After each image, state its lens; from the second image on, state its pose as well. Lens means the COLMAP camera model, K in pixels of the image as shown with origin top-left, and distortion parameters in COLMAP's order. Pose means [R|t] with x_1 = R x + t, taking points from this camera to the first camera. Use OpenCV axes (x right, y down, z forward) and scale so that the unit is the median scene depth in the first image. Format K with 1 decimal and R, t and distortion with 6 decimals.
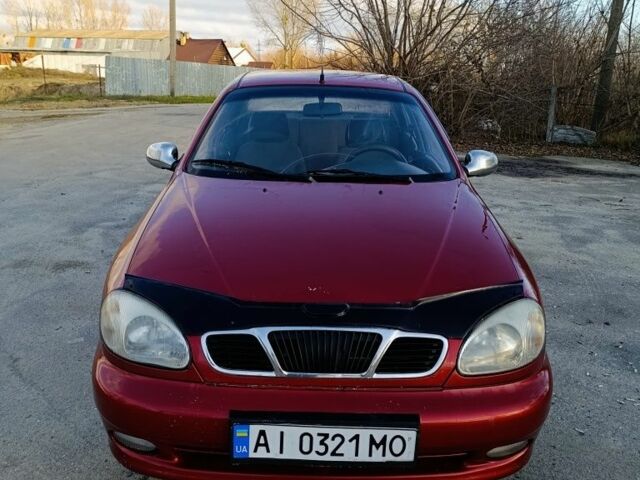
lens RADIAL K [[581.1, 0, 316.0], [0, 581.1, 236.9], [0, 0, 1]] dist [0.063520, -0.139925]
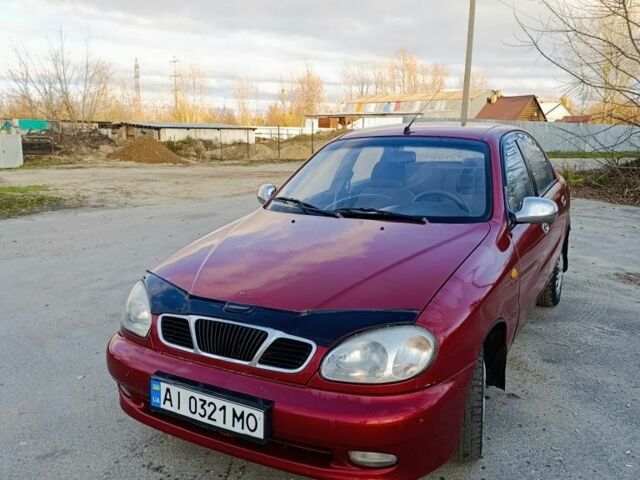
lens RADIAL K [[581.1, 0, 316.0], [0, 581.1, 236.9], [0, 0, 1]] dist [0.063520, -0.139925]
pose [[0.869981, 0.062105, -0.489158, 0.791390], [-0.107783, 0.991998, -0.065748, 0.037701], [0.481161, 0.109922, 0.869714, -0.034653]]
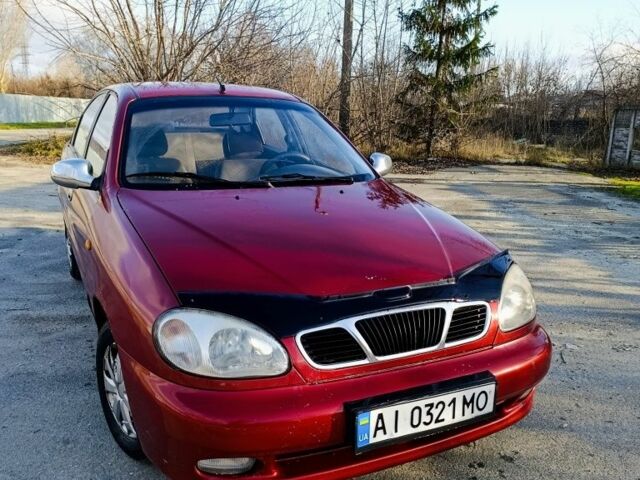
lens RADIAL K [[581.7, 0, 308.2], [0, 581.7, 242.2], [0, 0, 1]] dist [0.061786, -0.131569]
pose [[0.903755, -0.106432, 0.414607, -0.573464], [0.118993, 0.992885, -0.004501, 0.017877], [-0.411178, 0.053403, 0.909990, 0.089791]]
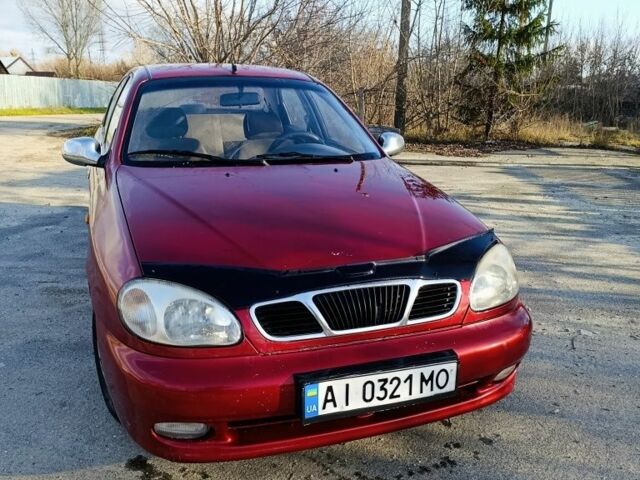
lens RADIAL K [[581.1, 0, 316.0], [0, 581.1, 236.9], [0, 0, 1]] dist [0.063520, -0.139925]
pose [[0.941910, -0.099413, 0.320815, -0.402468], [0.104091, 0.994564, 0.002583, 0.056068], [-0.319328, 0.030961, 0.947138, 0.008341]]
